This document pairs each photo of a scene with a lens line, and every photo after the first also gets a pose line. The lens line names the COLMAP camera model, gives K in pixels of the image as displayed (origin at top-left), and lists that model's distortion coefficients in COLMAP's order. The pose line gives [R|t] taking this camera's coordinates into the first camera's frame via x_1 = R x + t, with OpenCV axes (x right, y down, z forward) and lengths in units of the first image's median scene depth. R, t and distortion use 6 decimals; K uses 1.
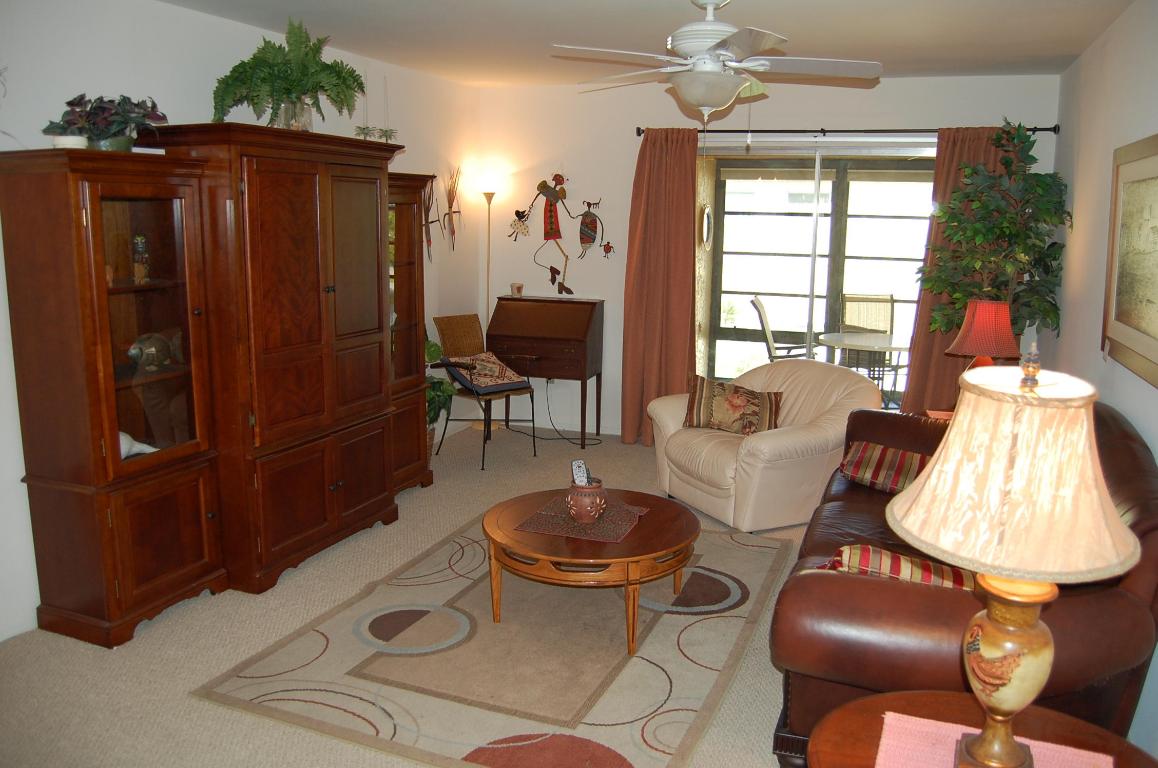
lens RADIAL K [[903.7, 0, 590.6], [0, 903.7, 385.2], [0, 0, 1]] dist [-0.096162, 0.037606]
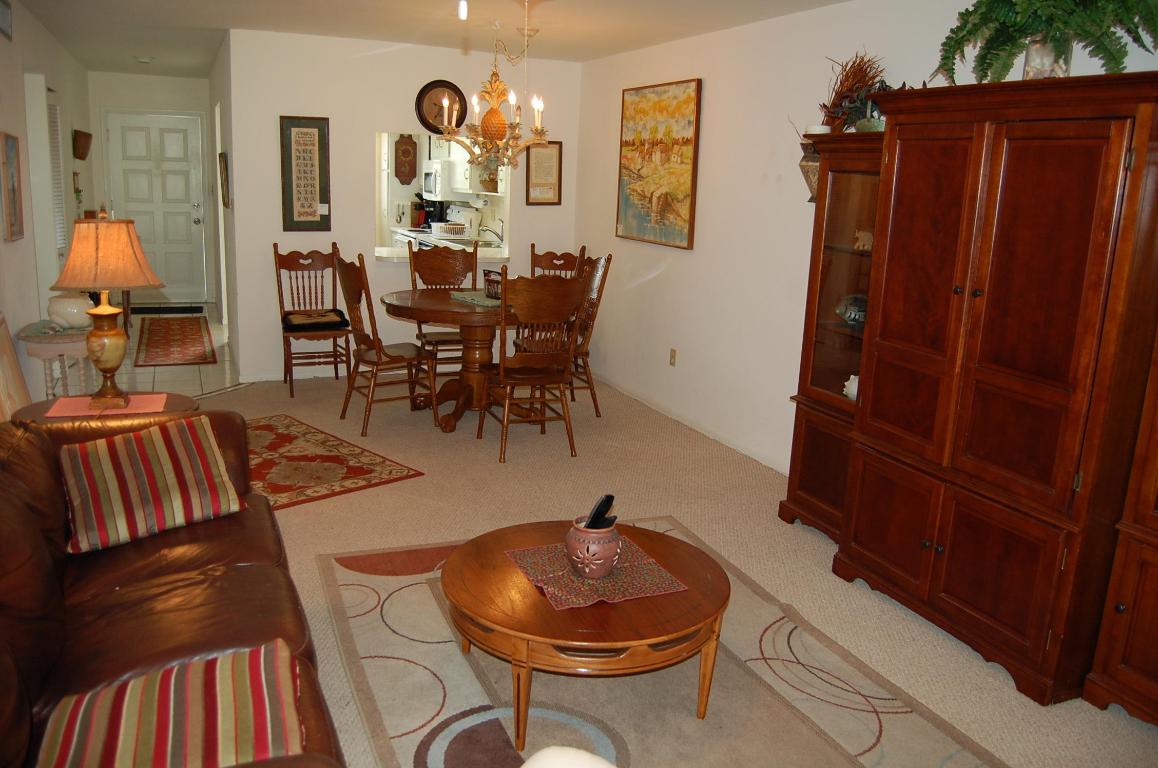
lens RADIAL K [[908.1, 0, 590.5], [0, 908.1, 386.6], [0, 0, 1]] dist [-0.094375, 0.037554]
pose [[-0.711066, 0.108986, -0.694627, 0.416924], [-0.185307, 0.923940, 0.334657, -0.204386], [0.678267, 0.366683, -0.636787, 1.172079]]
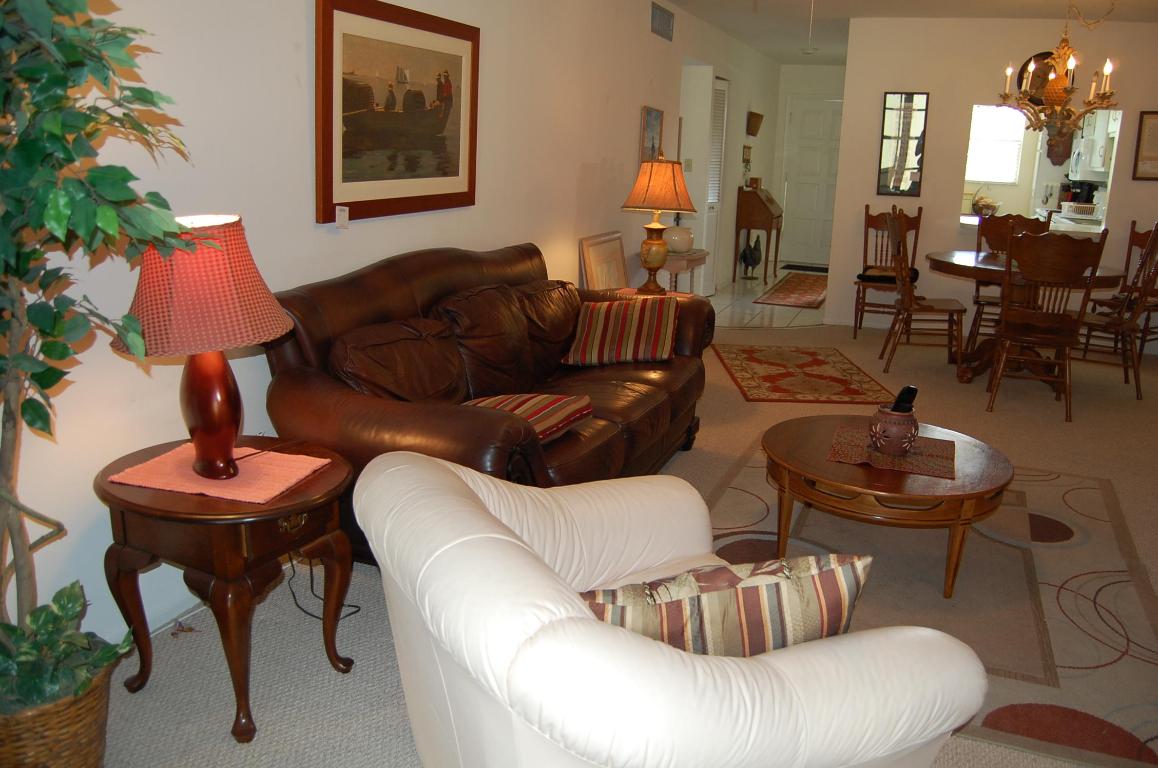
lens RADIAL K [[903.7, 0, 590.6], [0, 903.7, 385.2], [0, 0, 1]] dist [-0.096162, 0.037606]
pose [[-0.998837, -0.048172, -0.002110, 0.242393], [-0.044368, 0.901083, 0.431372, -0.225521], [-0.018878, 0.430964, -0.902172, 1.453234]]
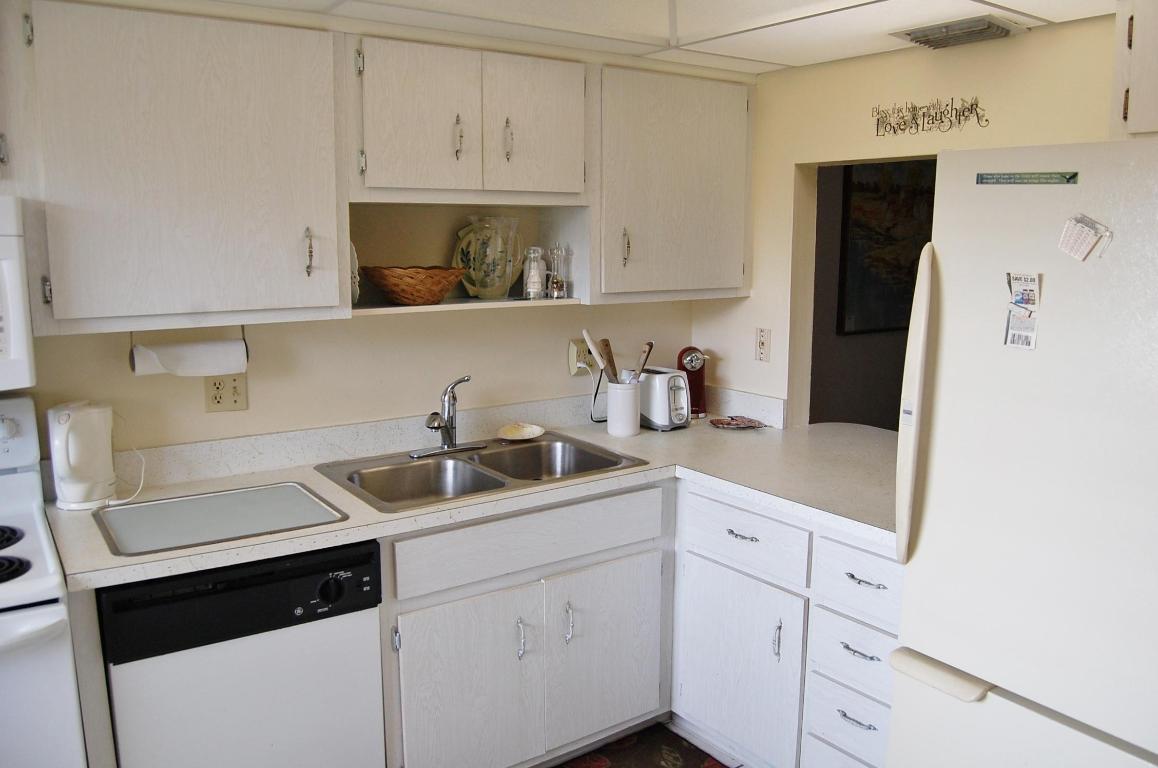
lens RADIAL K [[908.1, 0, 590.5], [0, 908.1, 386.6], [0, 0, 1]] dist [-0.094375, 0.037554]
pose [[0.825227, 0.080248, -0.559071, -0.382203], [-0.094490, 0.995520, 0.003421, 0.138486], [0.556841, 0.050004, 0.829113, -0.781642]]
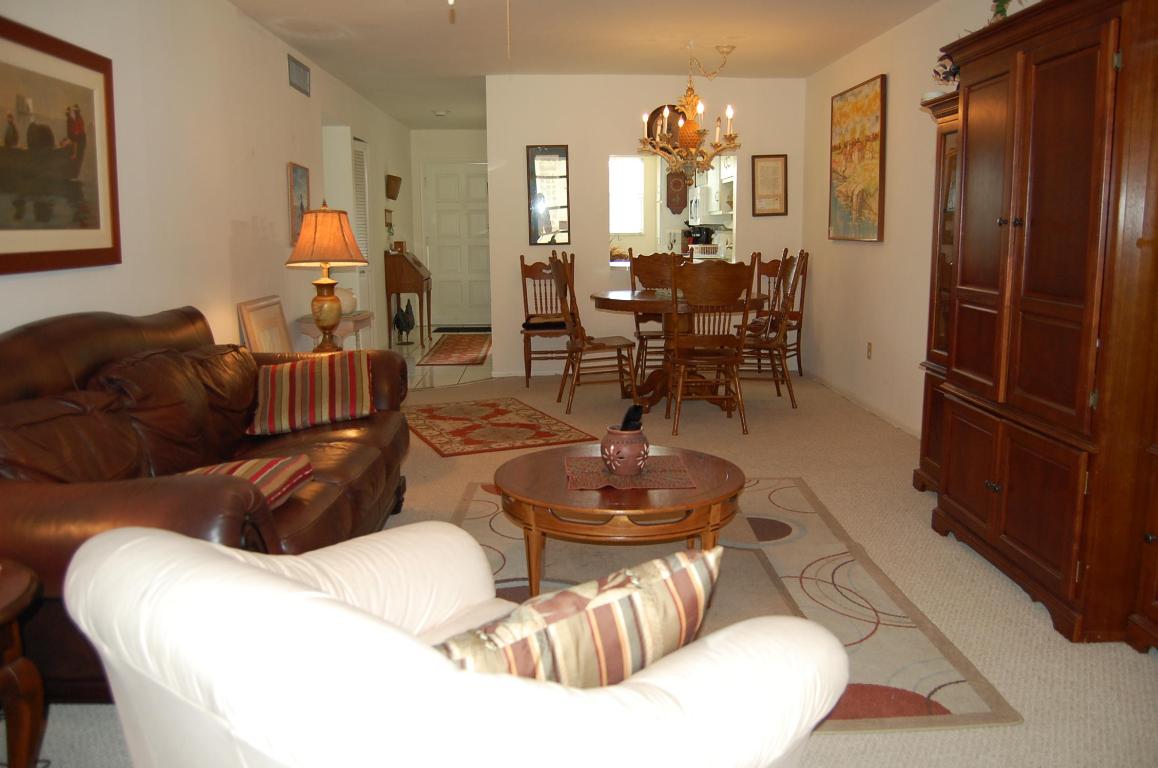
lens RADIAL K [[908.1, 0, 590.5], [0, 908.1, 386.6], [0, 0, 1]] dist [-0.094375, 0.037554]
pose [[-0.920961, 0.057135, -0.385444, 0.294568], [-0.079602, 0.940742, 0.329647, -0.176314], [0.381438, 0.334274, -0.861839, 1.407470]]
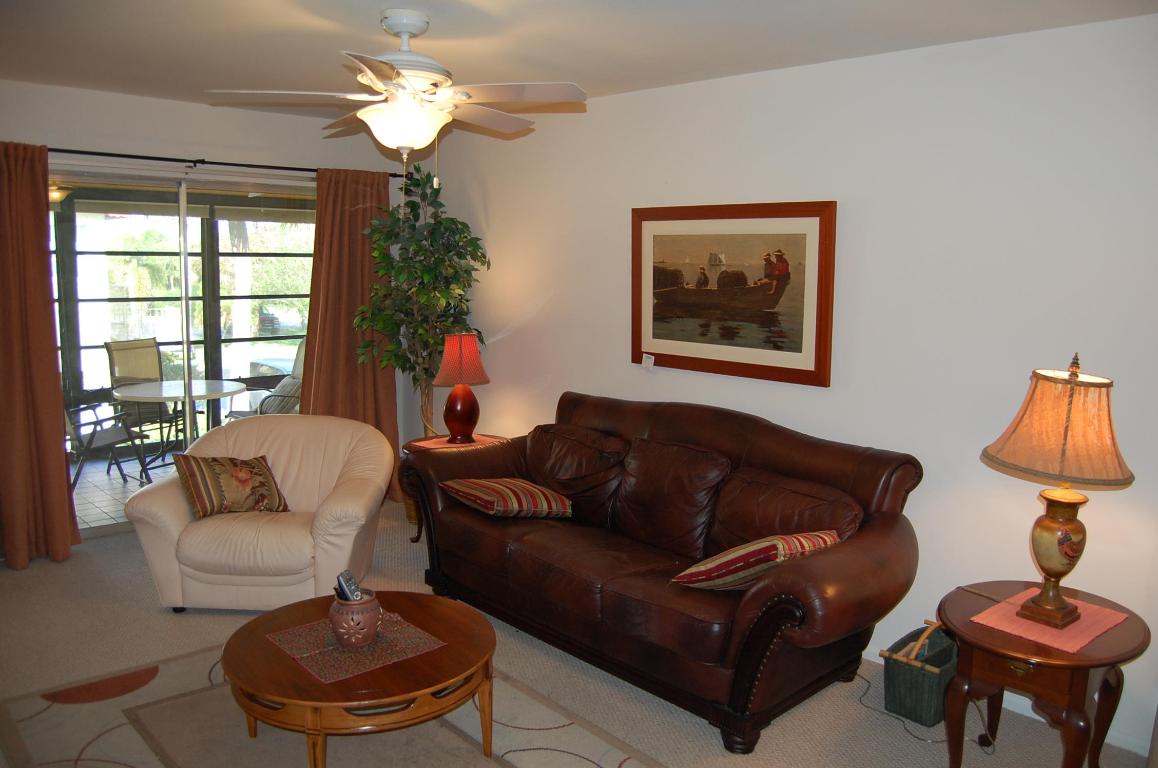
lens RADIAL K [[908.1, 0, 590.5], [0, 908.1, 386.6], [0, 0, 1]] dist [-0.094375, 0.037554]
pose [[0.452874, -0.129527, 0.882116, -0.483743], [0.152802, 0.986028, 0.066337, -0.080158], [-0.878383, 0.104747, 0.466338, 0.341208]]
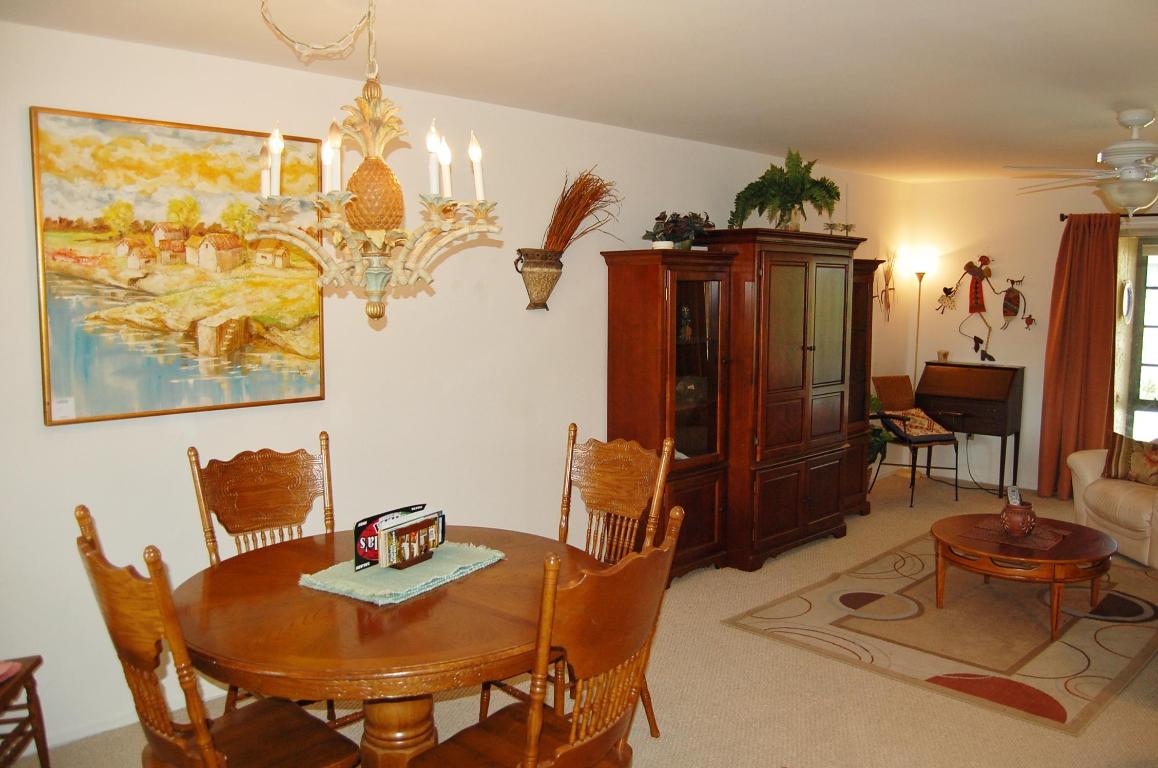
lens RADIAL K [[903.7, 0, 590.6], [0, 903.7, 385.2], [0, 0, 1]] dist [-0.096162, 0.037606]
pose [[0.913823, 0.031429, -0.404895, -0.046066], [-0.063652, 0.995763, -0.066366, 0.050732], [0.401093, 0.086419, 0.911952, -0.304985]]
